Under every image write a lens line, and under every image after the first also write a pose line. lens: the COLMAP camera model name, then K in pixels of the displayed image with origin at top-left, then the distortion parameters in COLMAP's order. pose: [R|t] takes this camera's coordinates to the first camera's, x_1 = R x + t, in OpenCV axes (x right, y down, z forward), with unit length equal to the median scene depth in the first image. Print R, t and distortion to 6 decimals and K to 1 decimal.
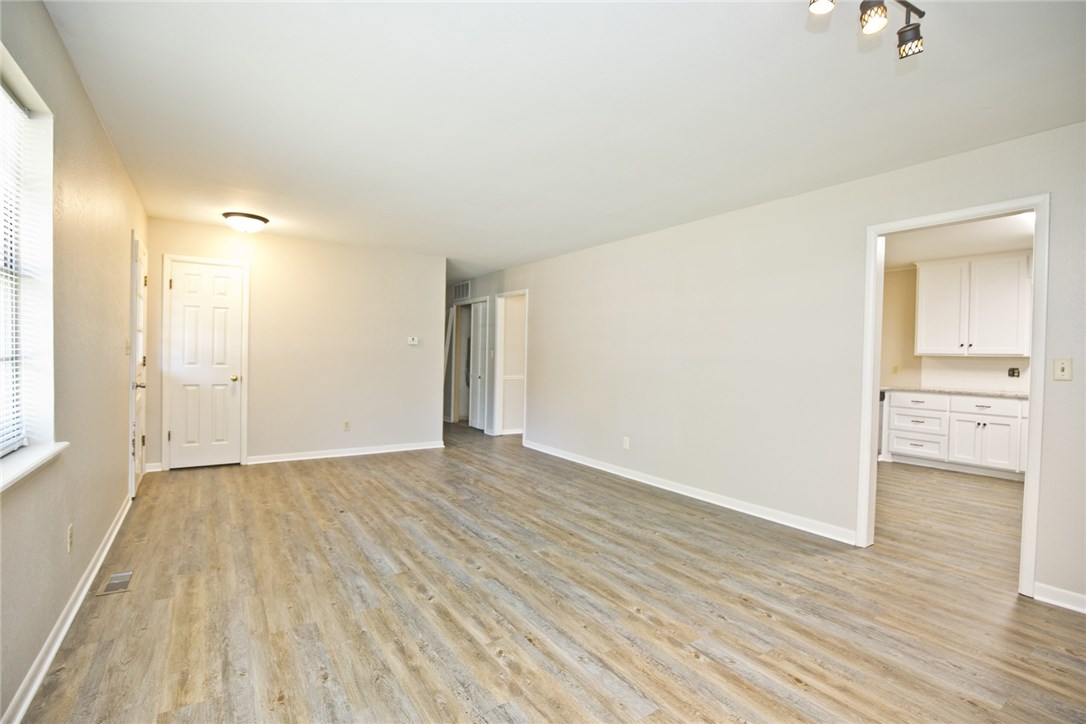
lens RADIAL K [[499.6, 0, 554.0], [0, 499.6, 358.4], [0, 0, 1]] dist [-0.033523, 0.005143]
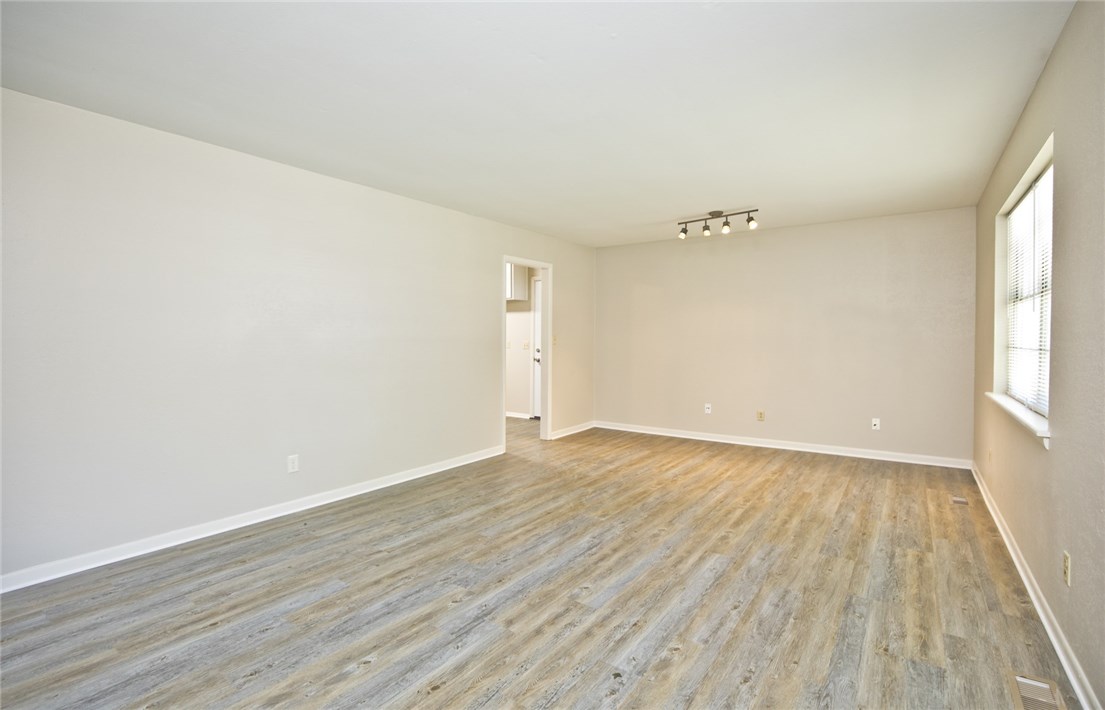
lens RADIAL K [[508.4, 0, 549.0], [0, 508.4, 336.8], [0, 0, 1]] dist [-0.028808, 0.001525]
pose [[-0.332470, -0.018716, 0.942928, -1.025643], [-0.001158, 0.999810, 0.019437, -0.033125], [-0.943113, 0.005370, -0.332428, 1.460478]]
